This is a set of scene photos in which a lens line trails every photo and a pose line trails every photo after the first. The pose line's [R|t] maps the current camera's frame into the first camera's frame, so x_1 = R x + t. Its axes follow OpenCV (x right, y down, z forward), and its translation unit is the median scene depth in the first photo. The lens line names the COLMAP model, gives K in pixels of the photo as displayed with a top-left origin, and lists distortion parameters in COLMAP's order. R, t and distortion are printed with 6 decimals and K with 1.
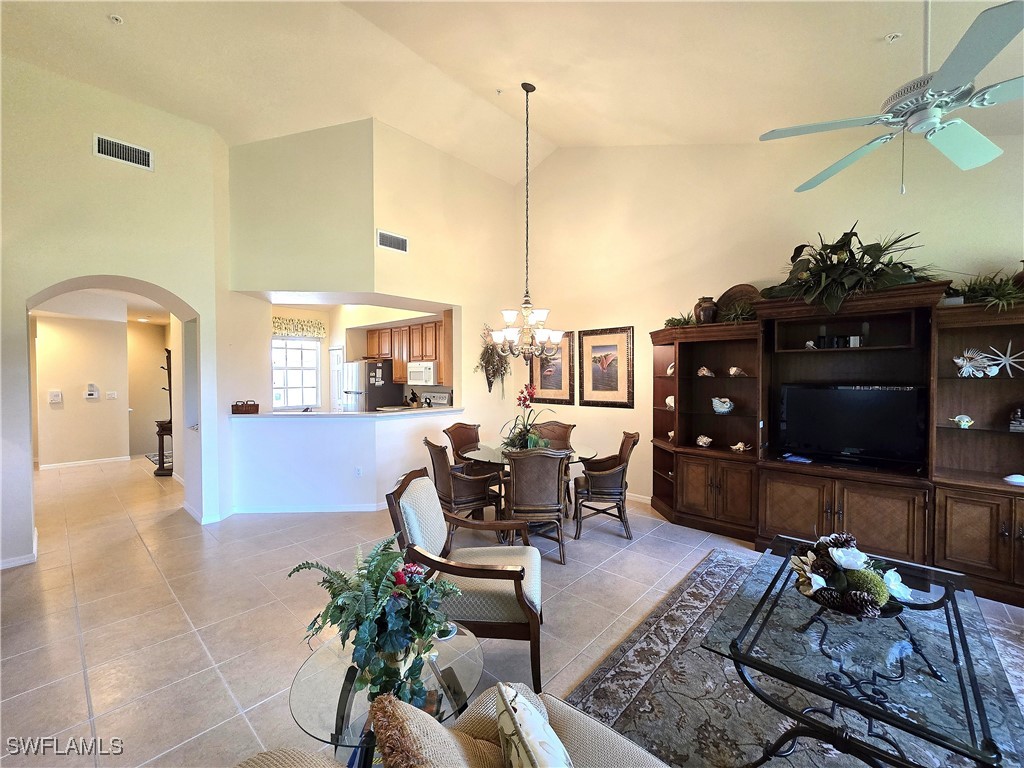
lens RADIAL K [[418.7, 0, 520.6], [0, 418.7, 383.2], [0, 0, 1]] dist [-0.001718, -0.000075]
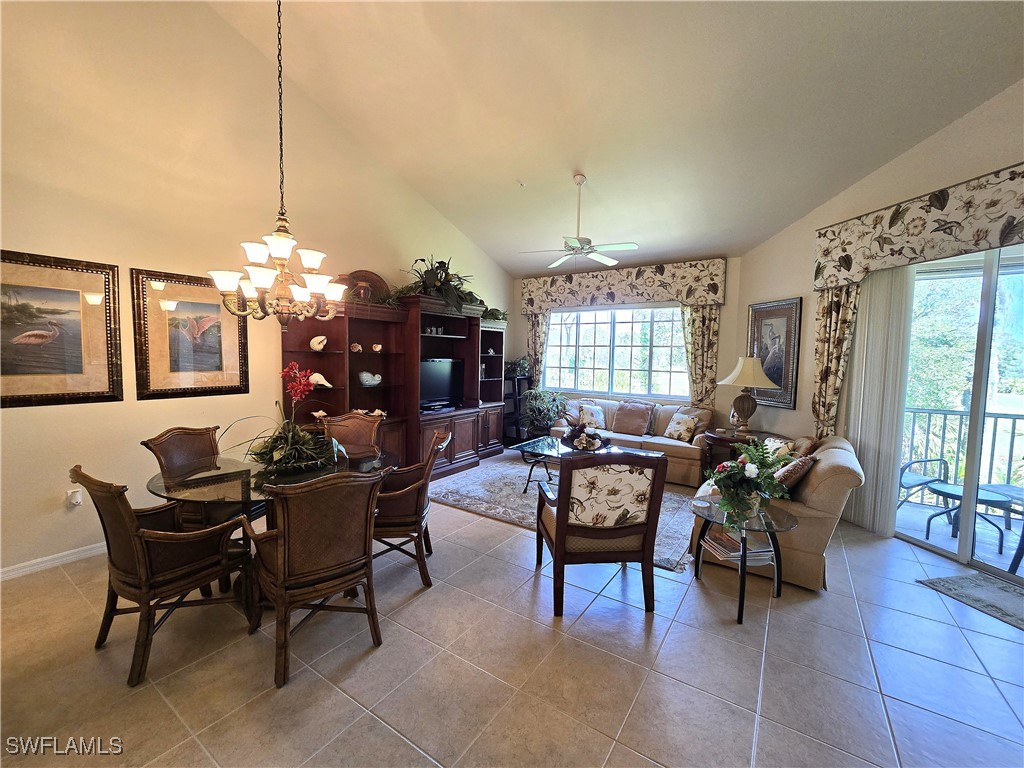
lens RADIAL K [[418.7, 0, 520.6], [0, 418.7, 383.2], [0, 0, 1]] dist [-0.001718, -0.000075]
pose [[-0.141228, -0.068074, 0.987634, -0.387534], [0.002068, 0.997611, 0.069057, -0.006054], [-0.989975, 0.011796, -0.140749, 0.436318]]
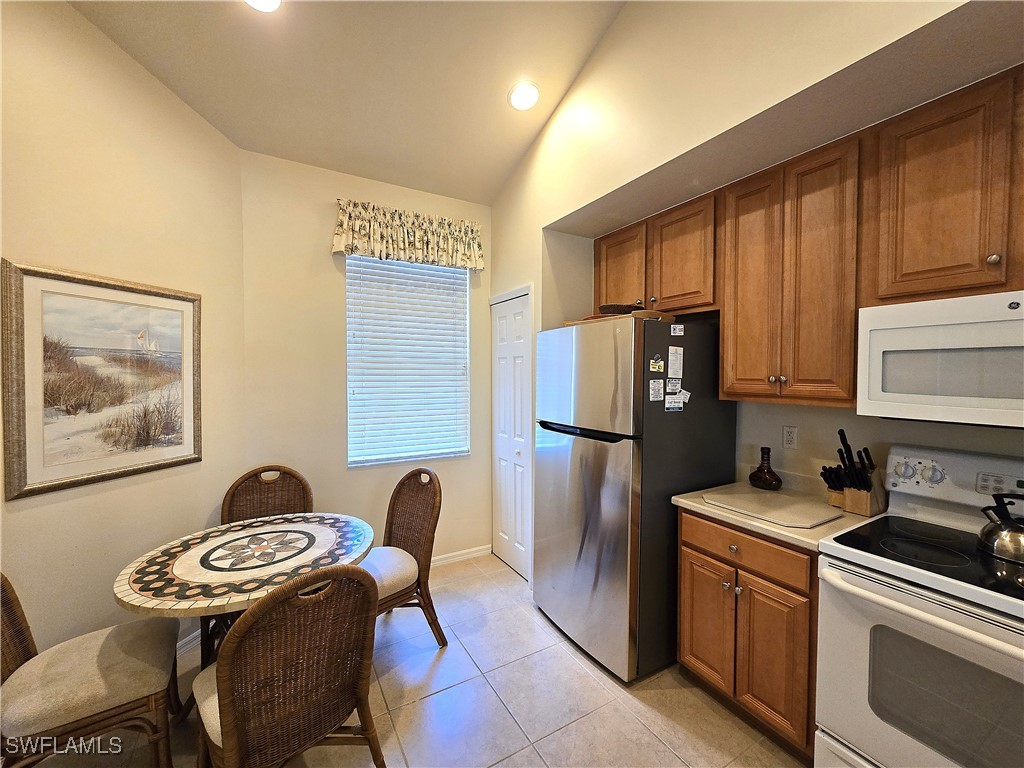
lens RADIAL K [[418.7, 0, 520.6], [0, 418.7, 383.2], [0, 0, 1]] dist [-0.001718, -0.000075]
pose [[0.951011, 0.009013, -0.309025, -0.385139], [-0.006608, 0.999939, 0.008830, -0.013671], [0.309086, -0.006356, 0.951013, 0.791936]]
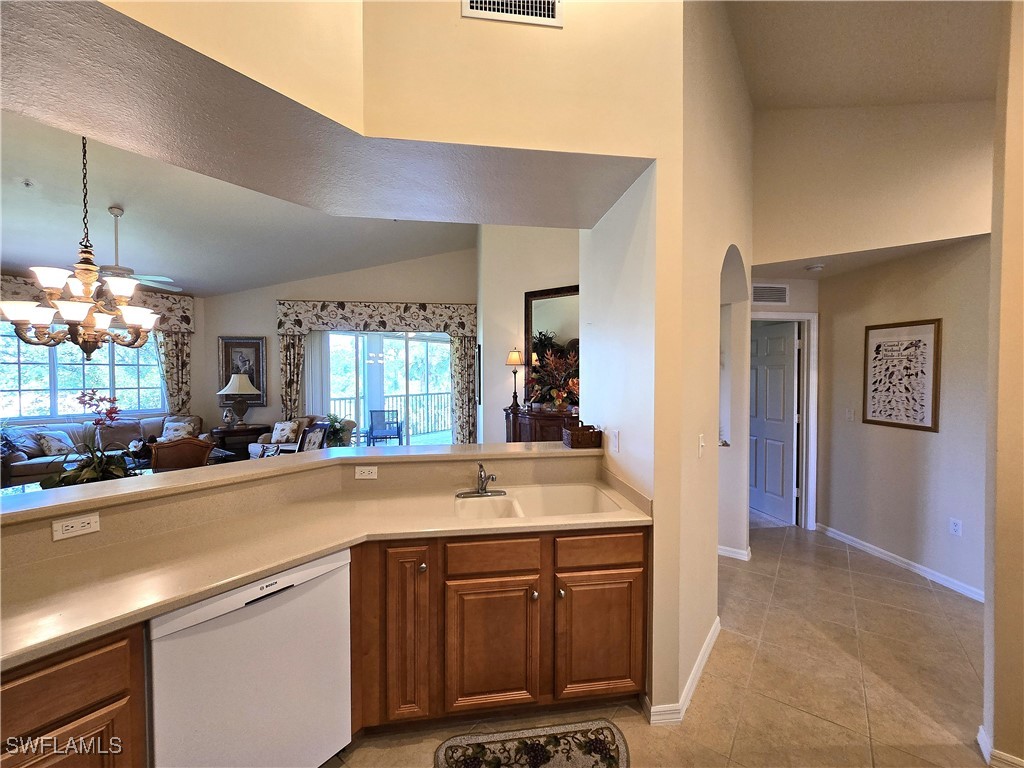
lens RADIAL K [[418.7, 0, 520.6], [0, 418.7, 383.2], [0, 0, 1]] dist [-0.001718, -0.000075]
pose [[-0.995783, 0.002222, -0.091712, -0.344679], [-0.001628, 0.999121, 0.041879, -0.021063], [0.091724, 0.041852, -0.994905, 0.999114]]
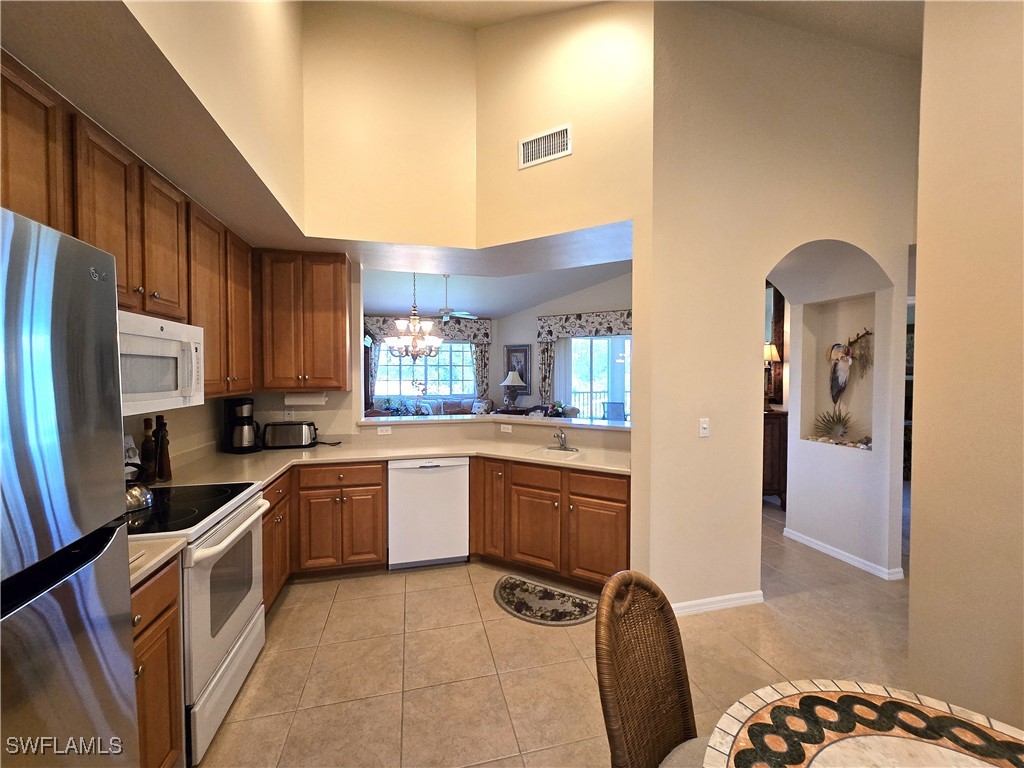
lens RADIAL K [[418.7, 0, 520.6], [0, 418.7, 383.2], [0, 0, 1]] dist [-0.001718, -0.000075]
pose [[-0.831486, -0.015546, 0.555329, -0.569192], [0.010060, 0.999023, 0.043029, -0.021008], [-0.555455, 0.041364, -0.830517, 1.109329]]
